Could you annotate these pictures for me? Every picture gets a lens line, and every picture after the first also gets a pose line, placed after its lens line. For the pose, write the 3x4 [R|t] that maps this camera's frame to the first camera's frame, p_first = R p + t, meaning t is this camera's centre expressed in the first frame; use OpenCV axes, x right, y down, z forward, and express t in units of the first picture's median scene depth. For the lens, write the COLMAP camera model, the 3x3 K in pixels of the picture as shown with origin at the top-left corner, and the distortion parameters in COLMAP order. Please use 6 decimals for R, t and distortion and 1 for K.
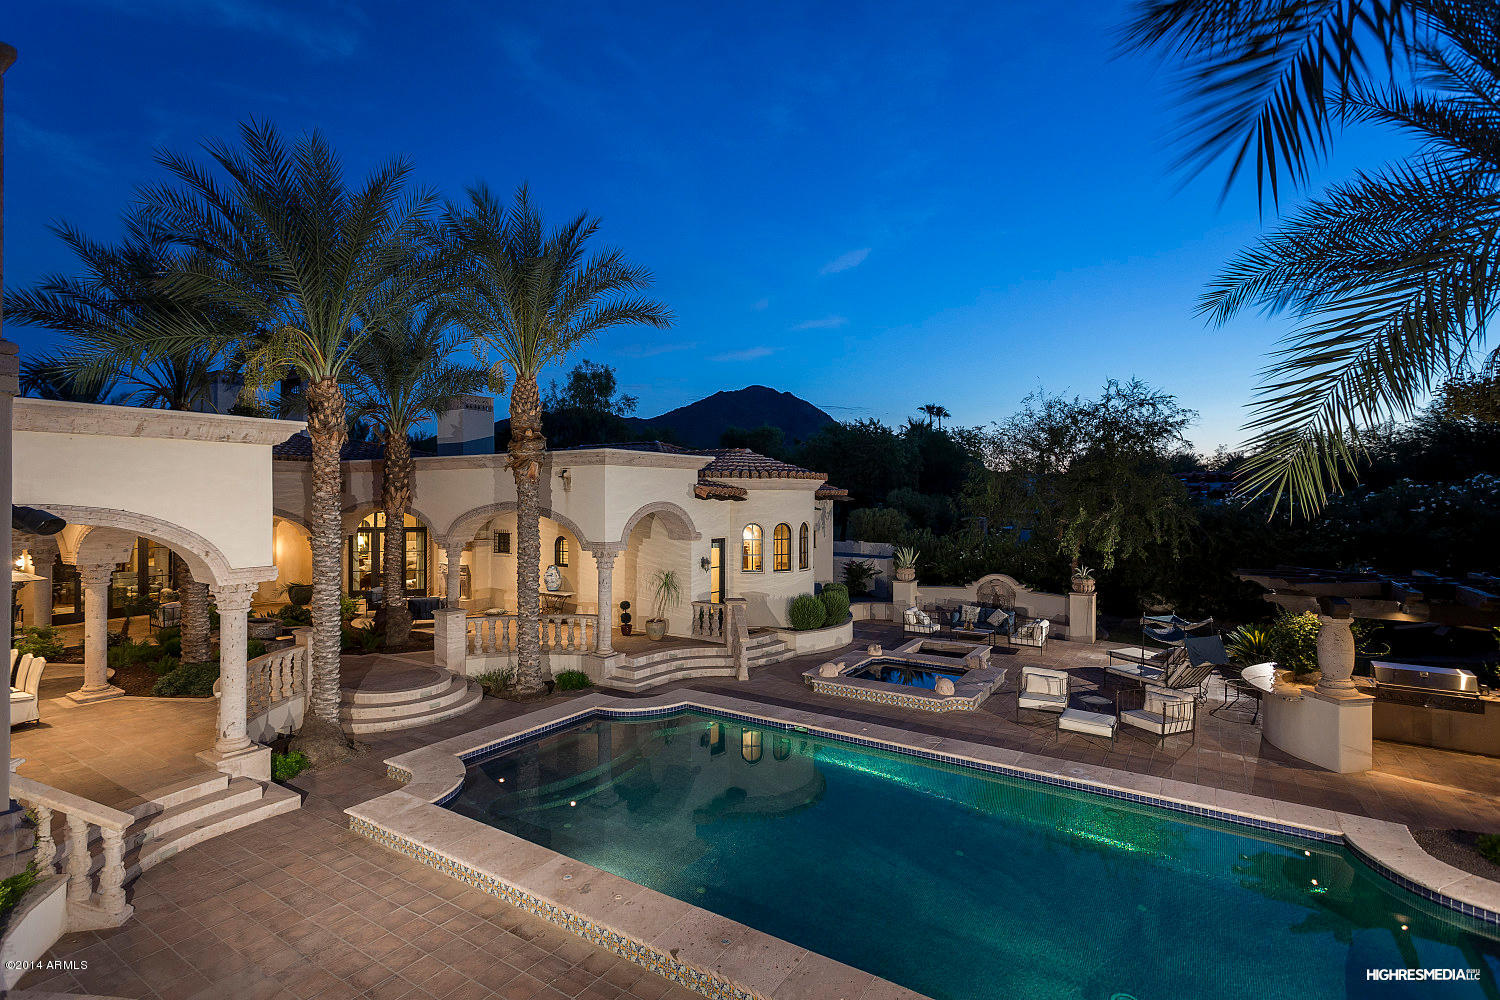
lens RADIAL K [[706.8, 0, 750.0], [0, 706.8, 500.0], [0, 0, 1]] dist [0.002061, 0.000329]
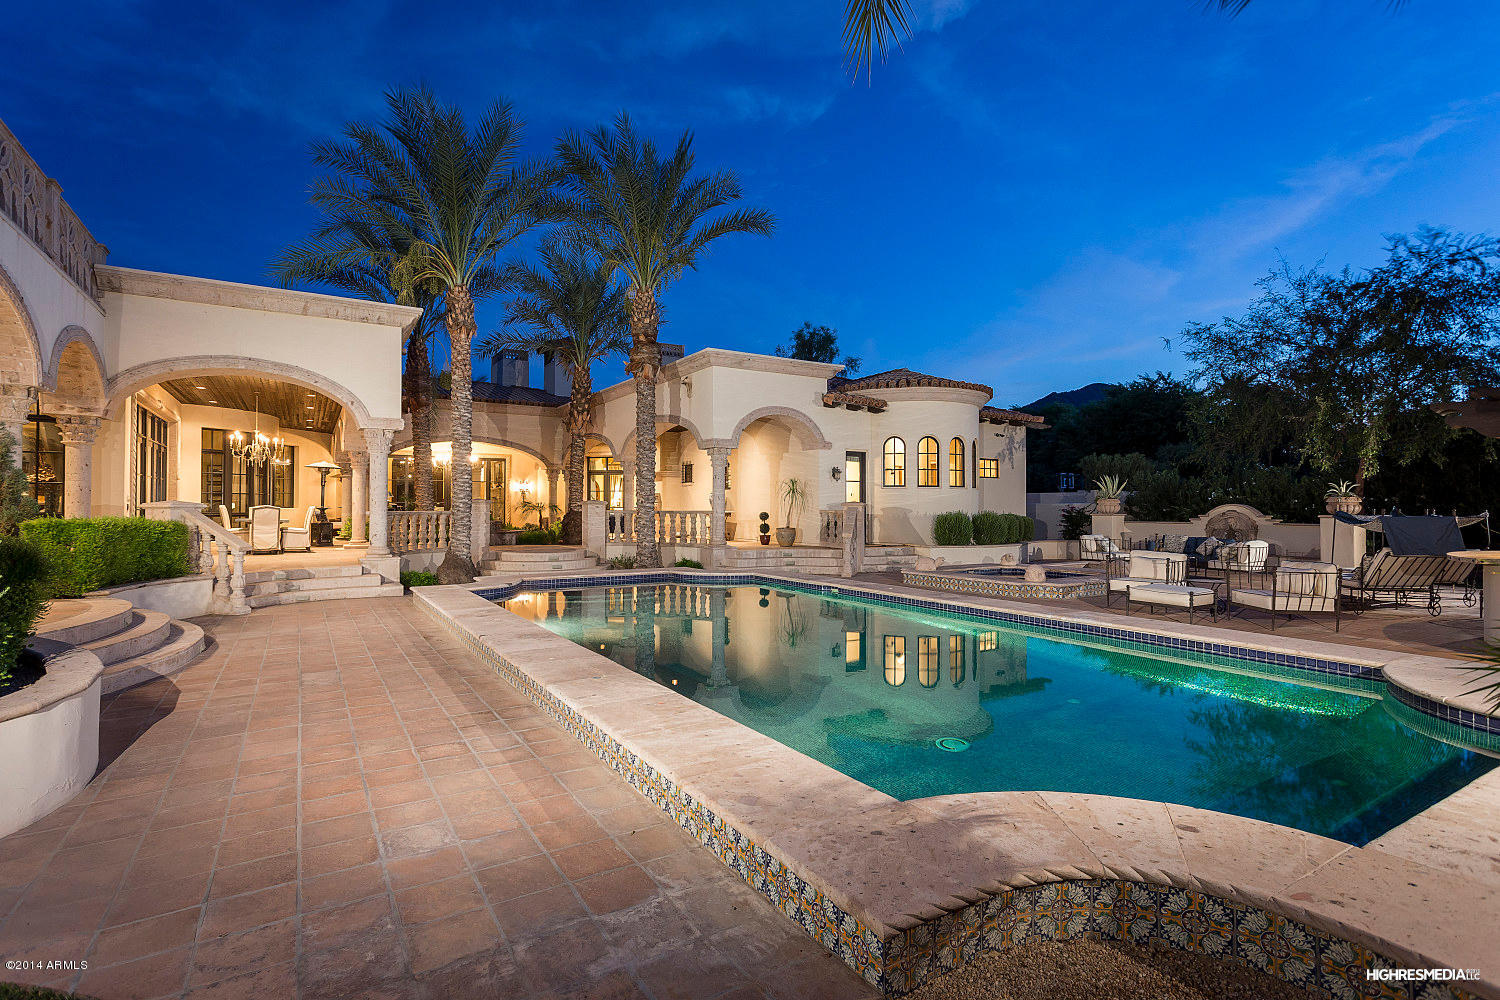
lens RADIAL K [[706.8, 0, 750.0], [0, 706.8, 500.0], [0, 0, 1]] dist [0.002061, 0.000329]
pose [[0.904387, -0.007711, -0.426645, 0.249959], [0.002494, 0.999915, -0.012785, 0.138763], [0.426707, 0.010498, 0.904329, 0.046892]]
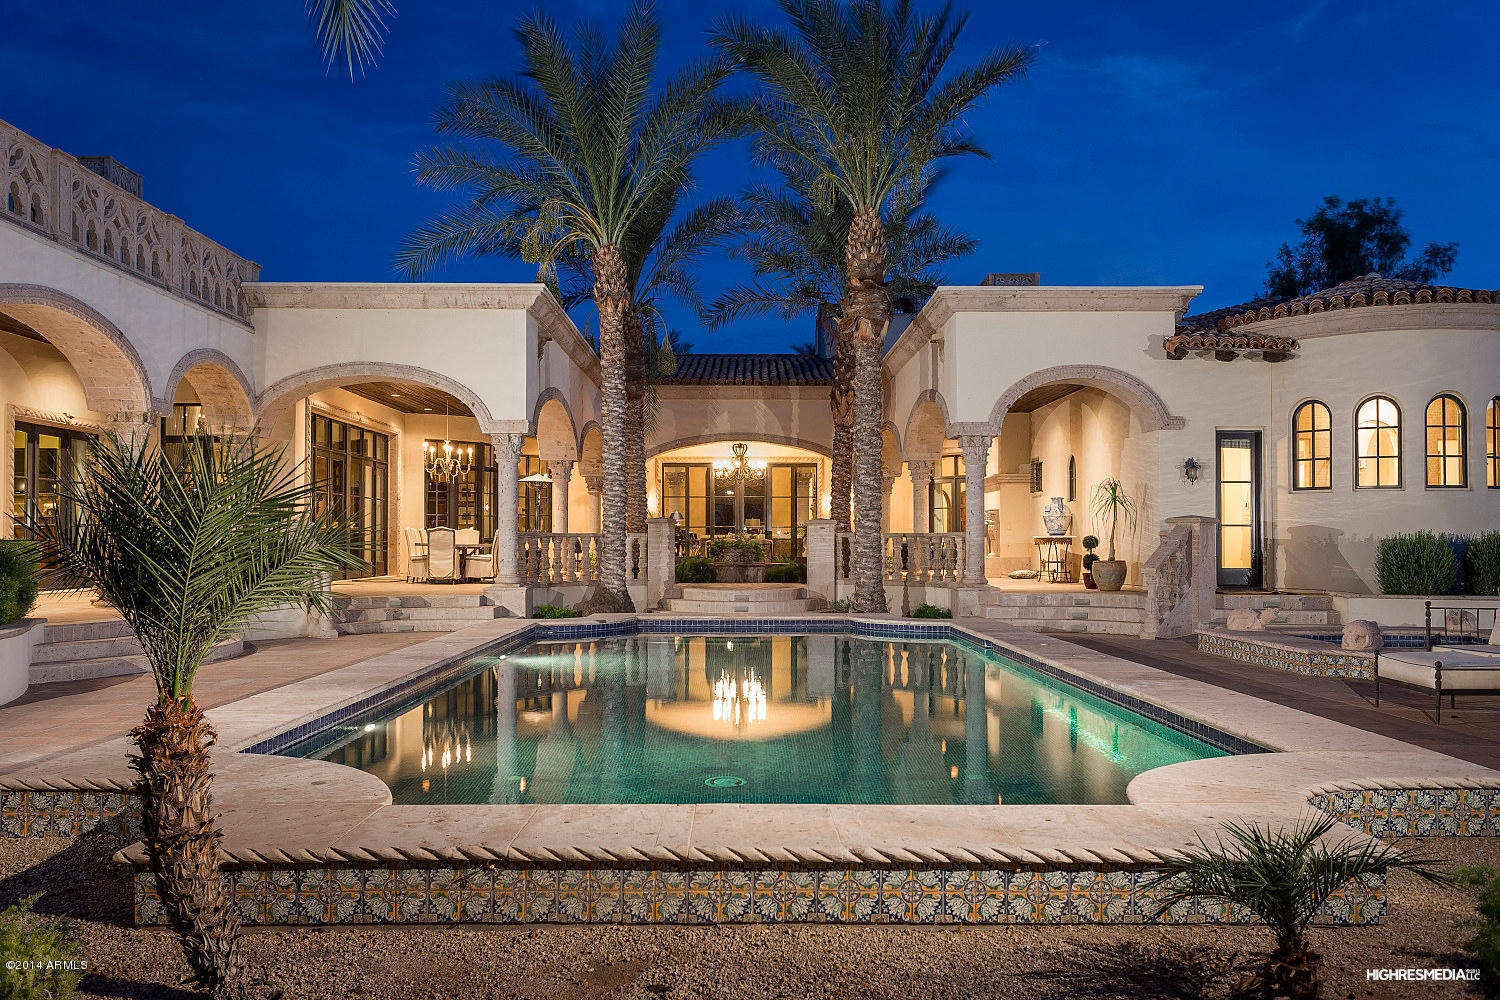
lens RADIAL K [[1176.7, 0, 767.2], [0, 1176.7, 531.0], [0, 0, 1]] dist [0.003729, 0.000950]
pose [[0.565279, -0.010665, -0.824831, 0.543273], [0.002039, 0.999931, -0.011531, 0.150970], [0.824897, 0.004836, 0.565262, 0.149836]]
